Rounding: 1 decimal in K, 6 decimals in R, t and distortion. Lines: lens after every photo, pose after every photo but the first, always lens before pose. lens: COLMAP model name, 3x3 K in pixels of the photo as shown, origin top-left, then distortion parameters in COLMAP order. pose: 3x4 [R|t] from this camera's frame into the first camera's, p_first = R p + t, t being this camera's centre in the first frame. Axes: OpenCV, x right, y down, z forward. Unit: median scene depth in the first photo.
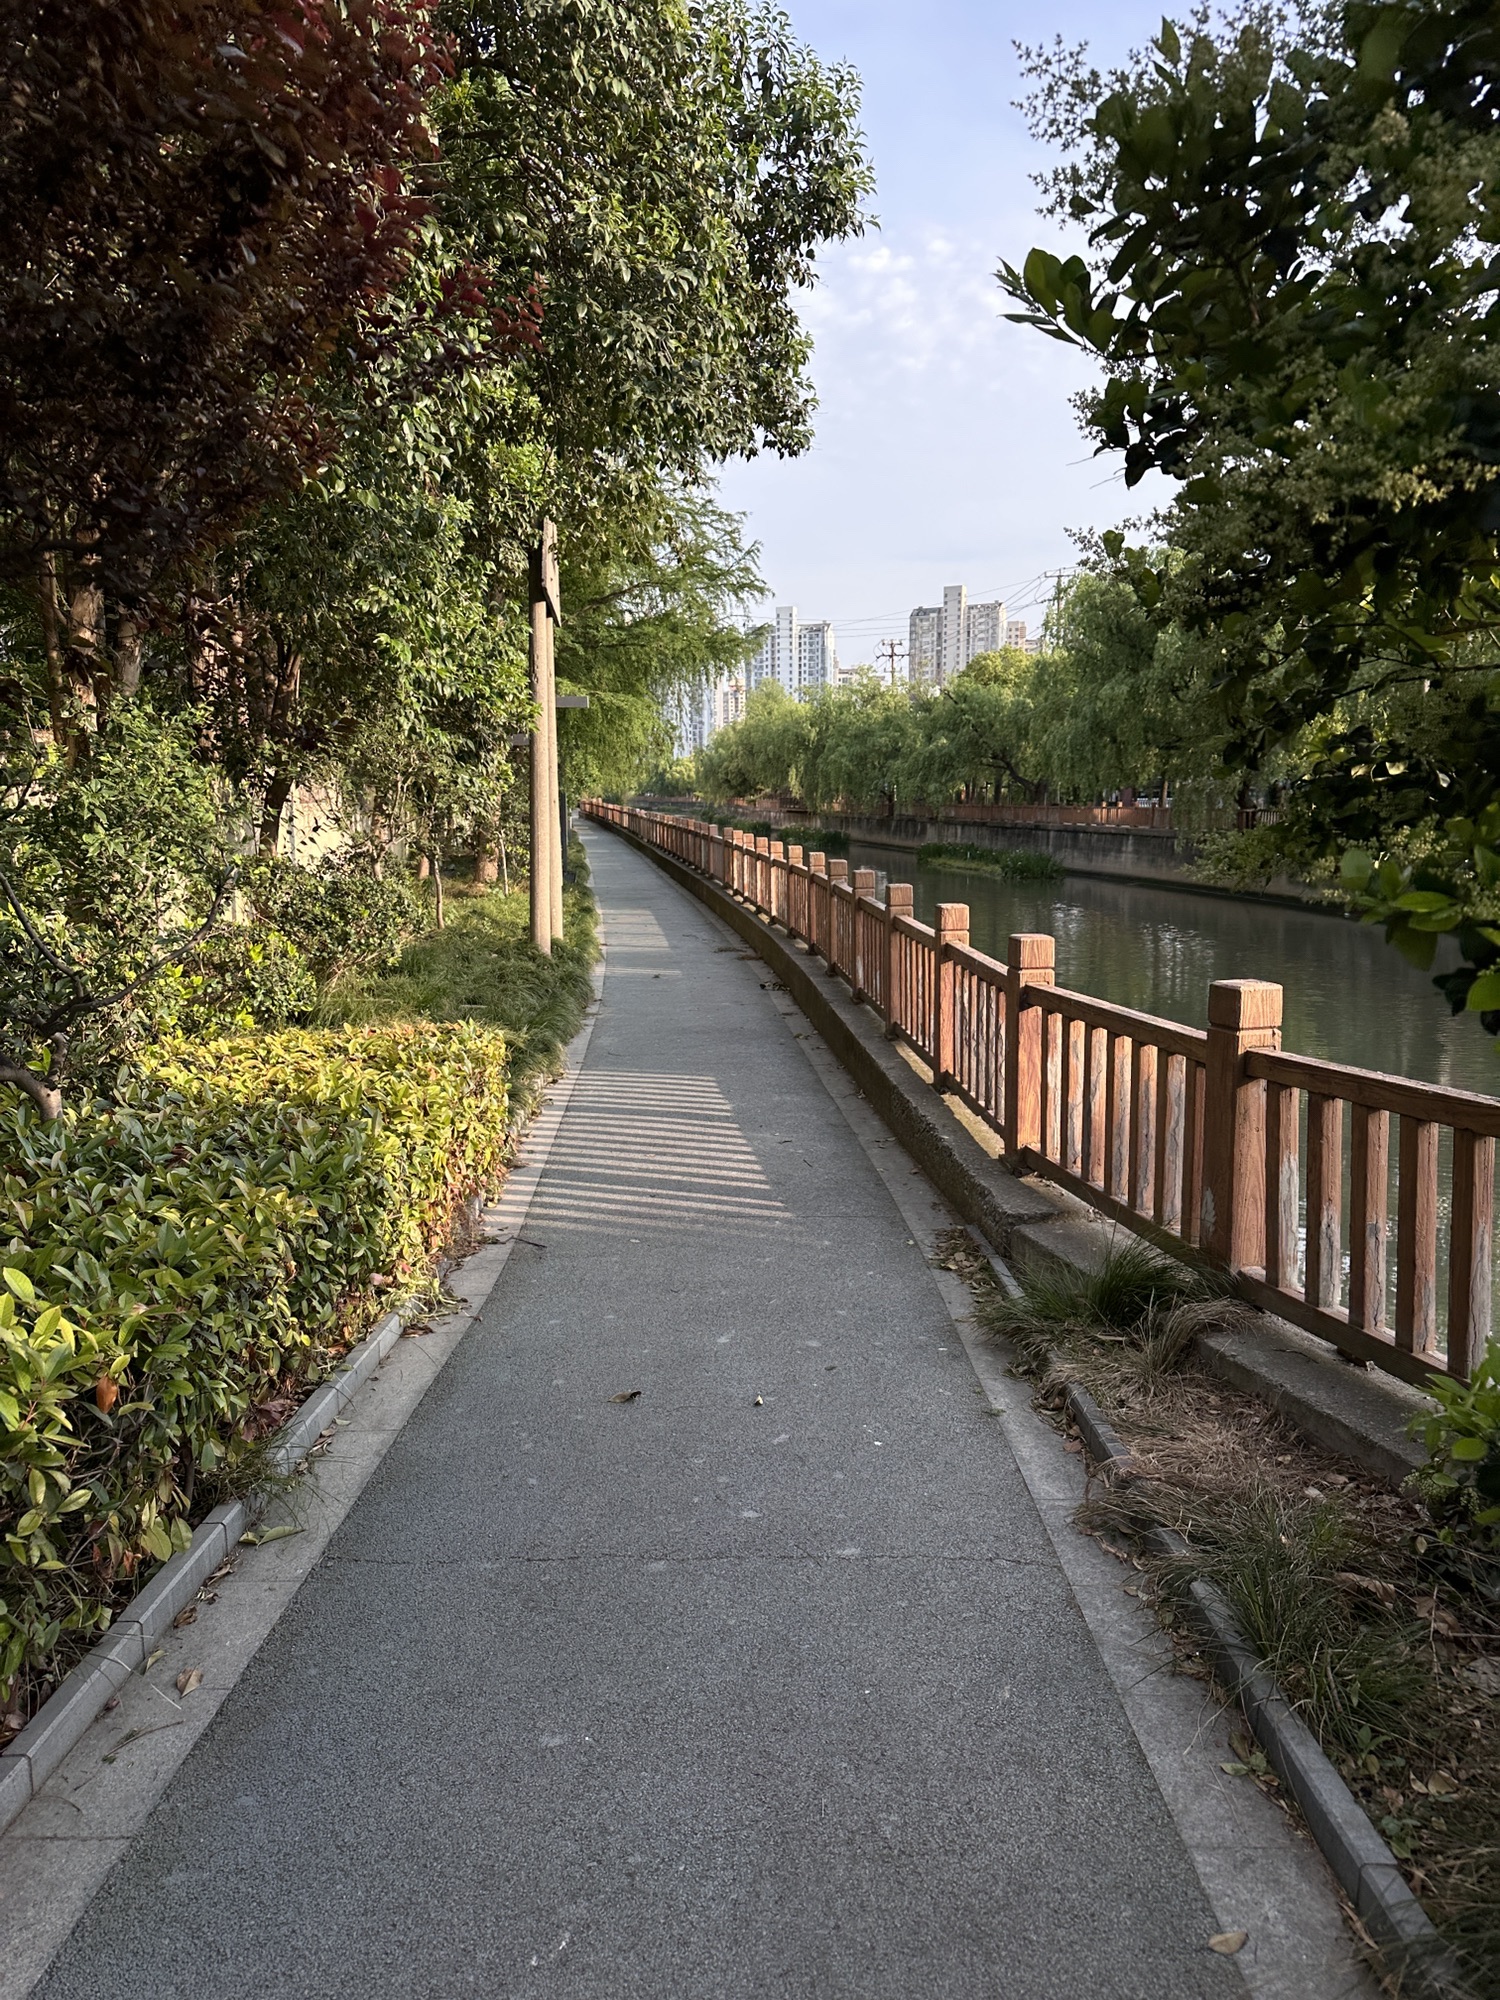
lens RADIAL K [[1377.0, 0, 751.2], [0, 1377.0, 998.9], [0, 0, 1]] dist [0.020224, -0.006466]
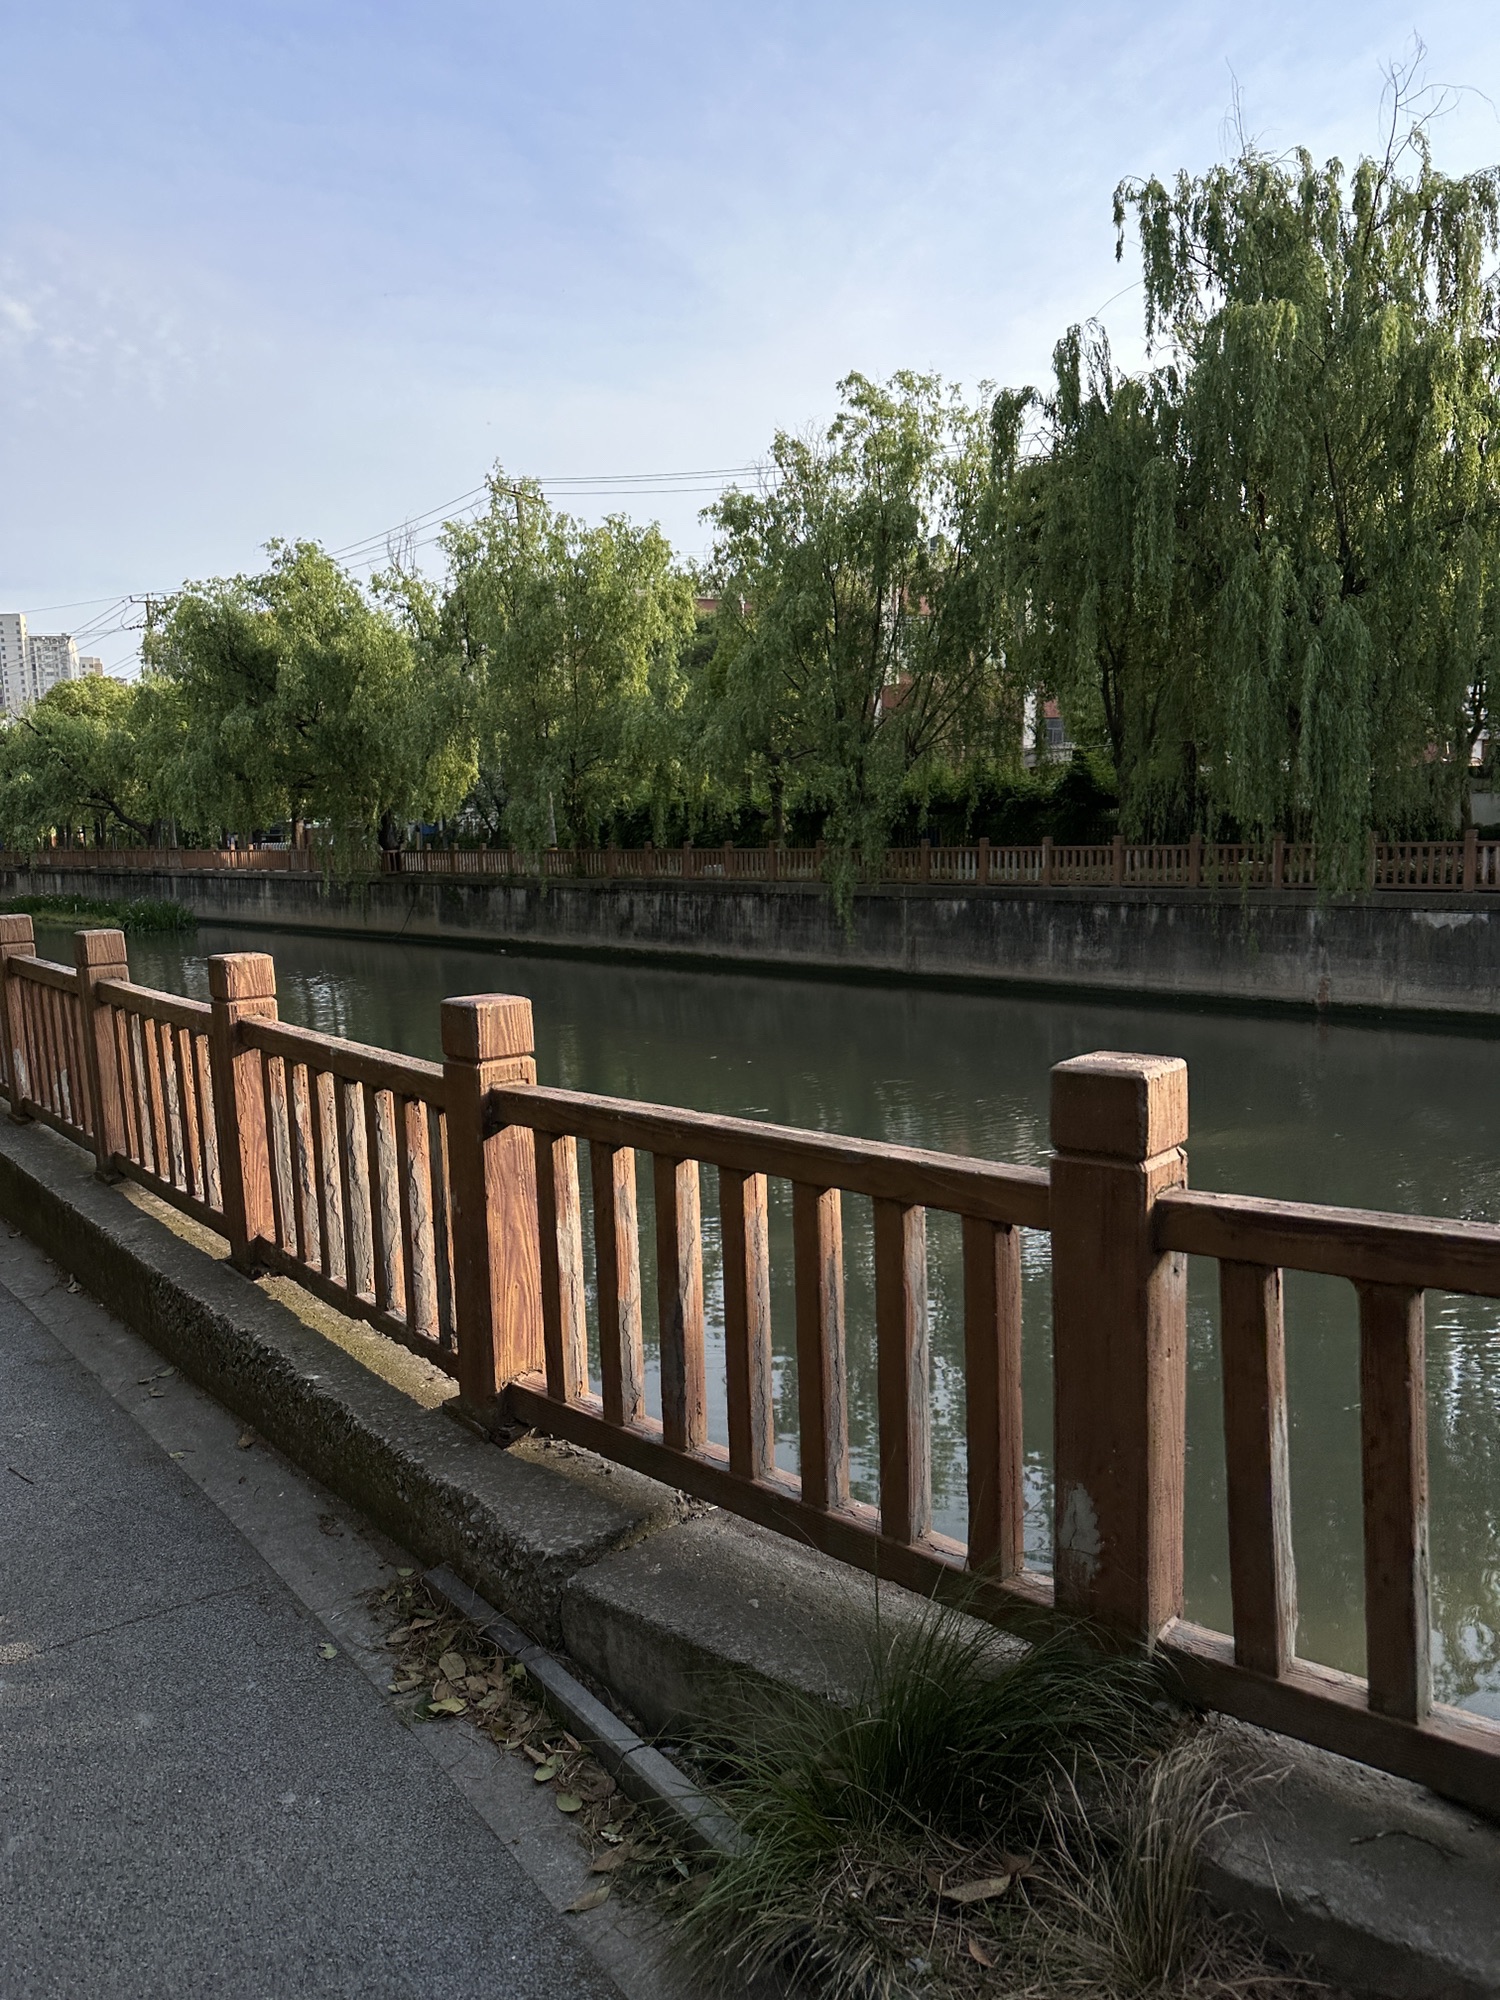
lens RADIAL K [[1377.0, 0, 754.5], [0, 1377.0, 992.9], [0, 0, 1]] dist [0.020224, -0.006466]
pose [[0.811631, -0.078279, 0.578902, -0.011965], [0.100274, 0.994941, -0.006050, -0.016206], [-0.575500, 0.062959, 0.815375, 0.239612]]
